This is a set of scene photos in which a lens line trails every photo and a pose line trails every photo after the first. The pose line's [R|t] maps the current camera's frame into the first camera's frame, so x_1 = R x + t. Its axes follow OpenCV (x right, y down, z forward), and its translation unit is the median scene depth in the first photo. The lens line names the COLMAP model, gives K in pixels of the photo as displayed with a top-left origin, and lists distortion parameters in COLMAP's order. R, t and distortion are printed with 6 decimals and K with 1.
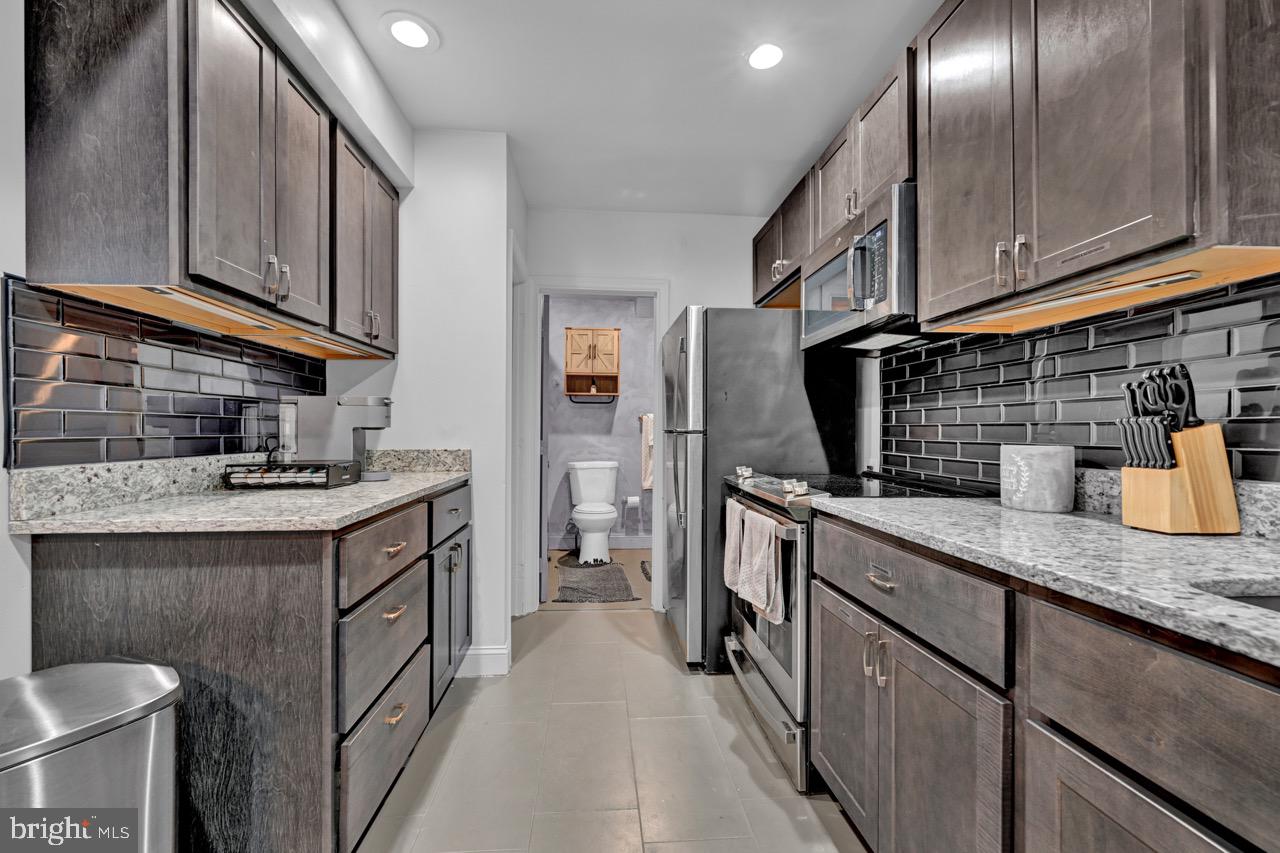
lens RADIAL K [[524.0, 0, 641.7], [0, 524.0, 427.6], [0, 0, 1]] dist [-0.003490, 0.001117]
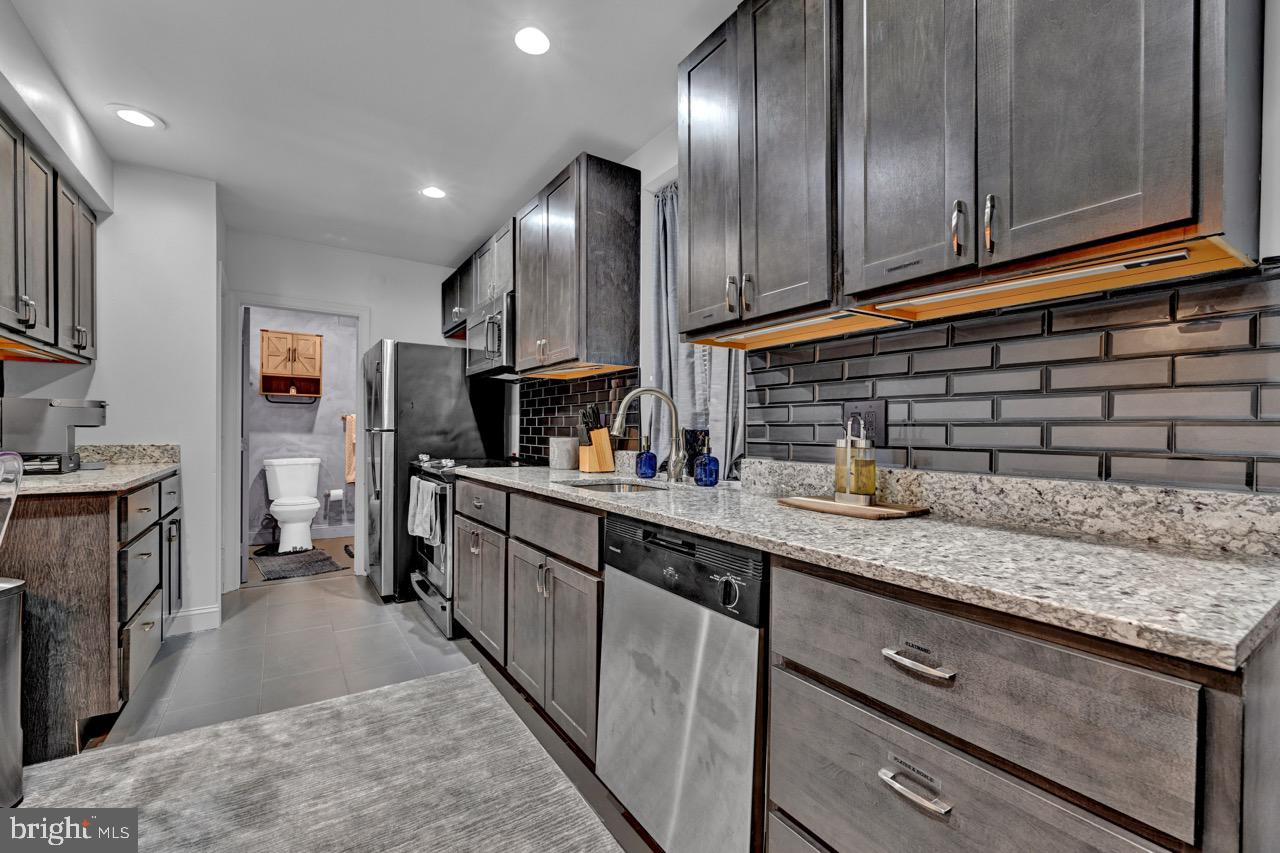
lens RADIAL K [[524.0, 0, 638.2], [0, 524.0, 436.4], [0, 0, 1]] dist [-0.003490, 0.001117]
pose [[0.873535, -0.000848, 0.486761, 0.004948], [-0.007351, 0.999861, 0.014934, -0.002003], [-0.486706, -0.016624, 0.873407, -0.559824]]
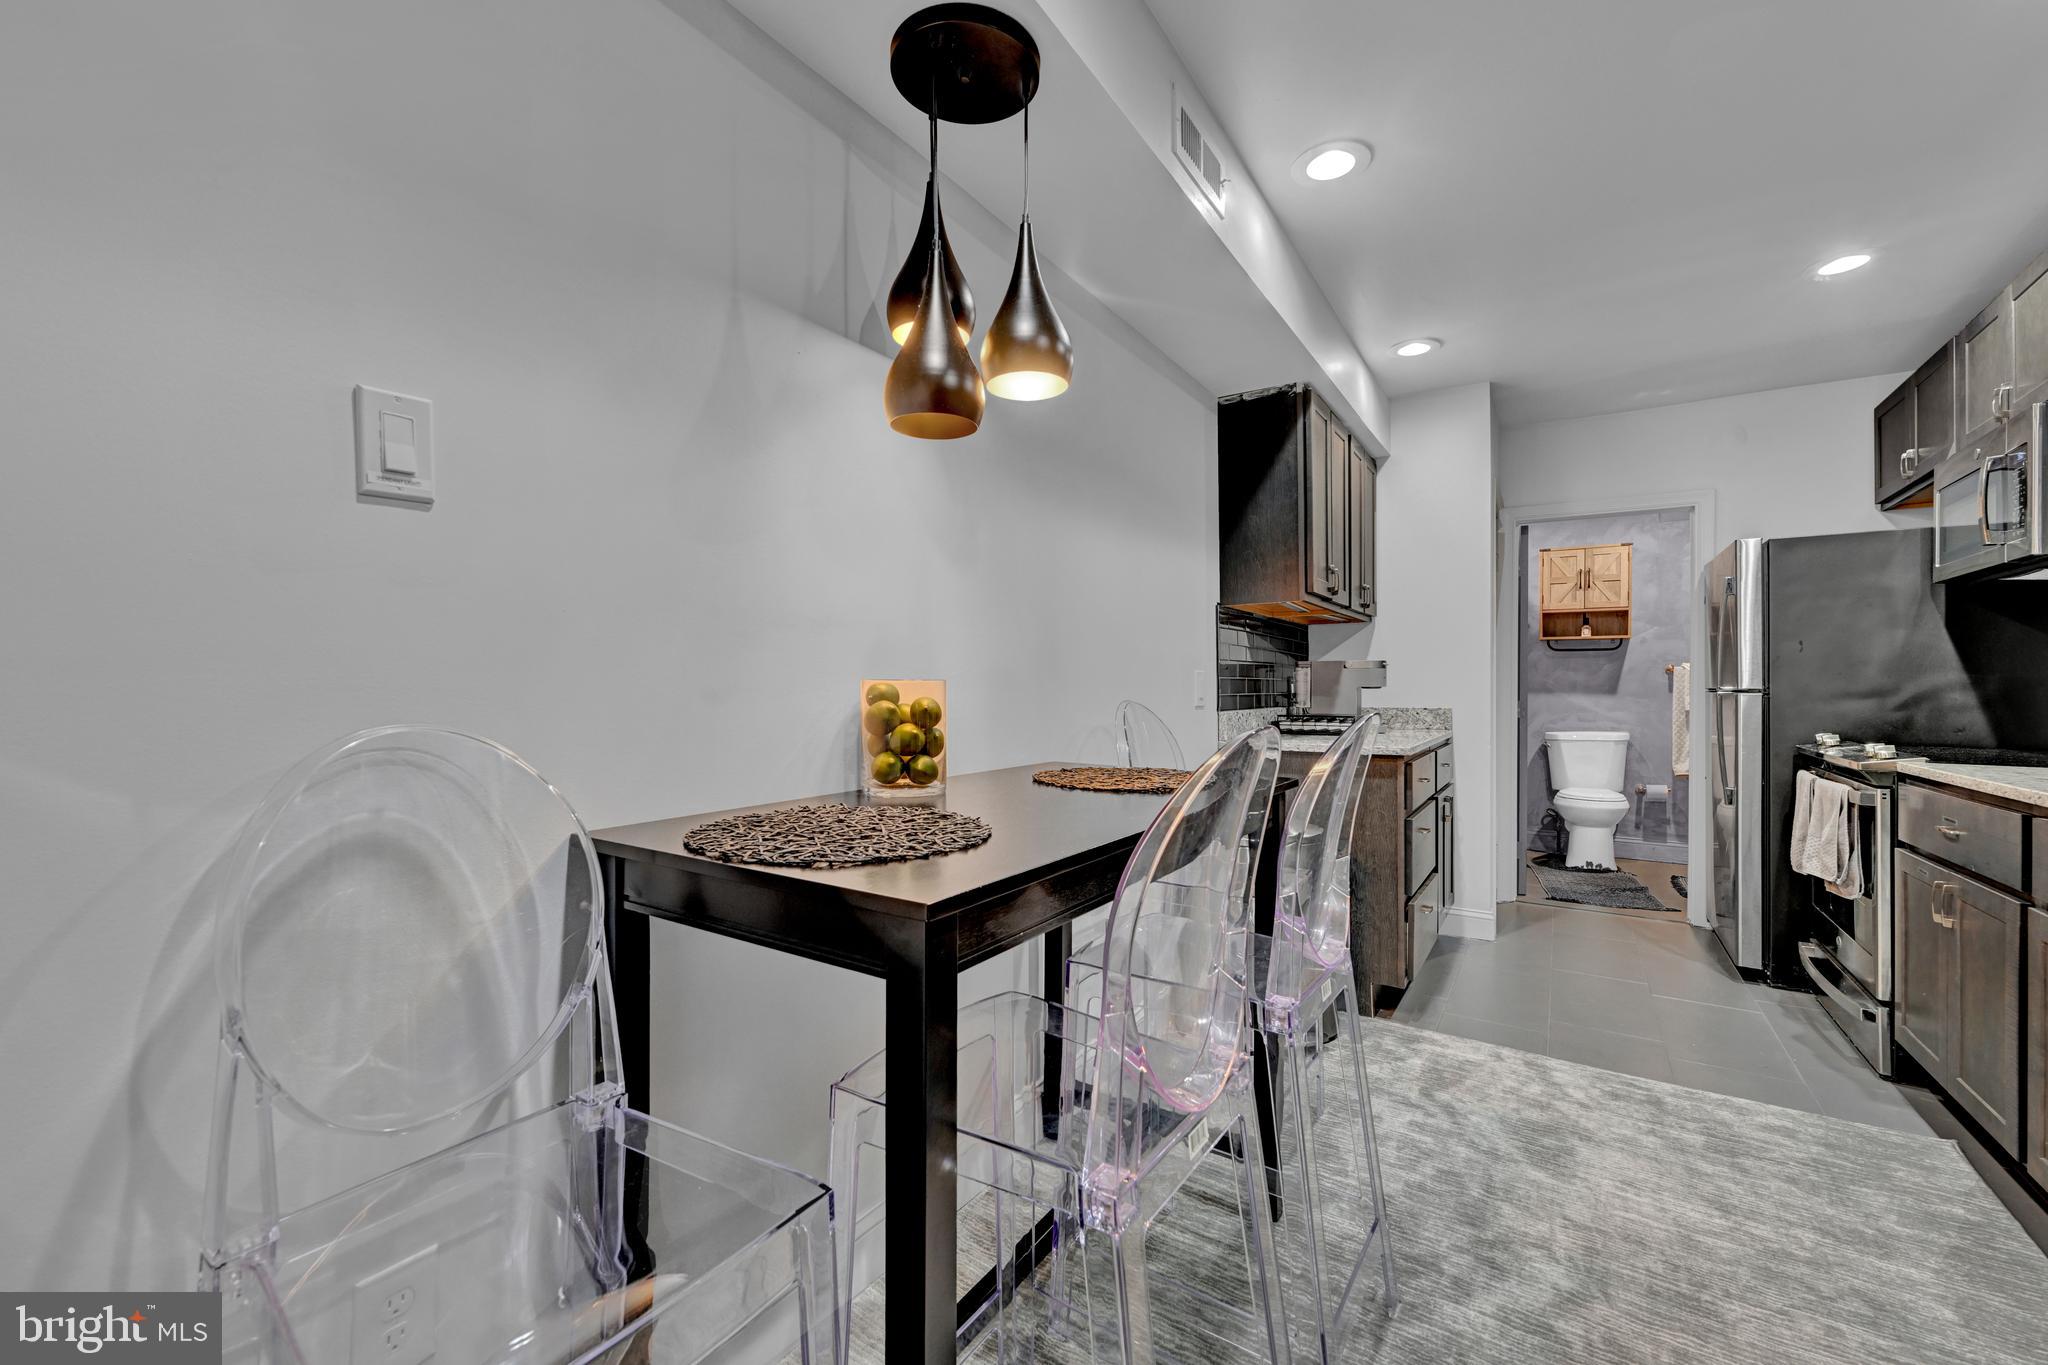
lens RADIAL K [[838.4, 0, 1016.5], [0, 838.4, 685.0], [0, 0, 1]] dist [-0.003490, 0.001117]
pose [[0.784904, -0.003973, -0.619604, 0.011332], [0.005639, 0.999984, 0.000732, -0.008292], [0.619591, -0.004068, 0.784914, -0.784447]]
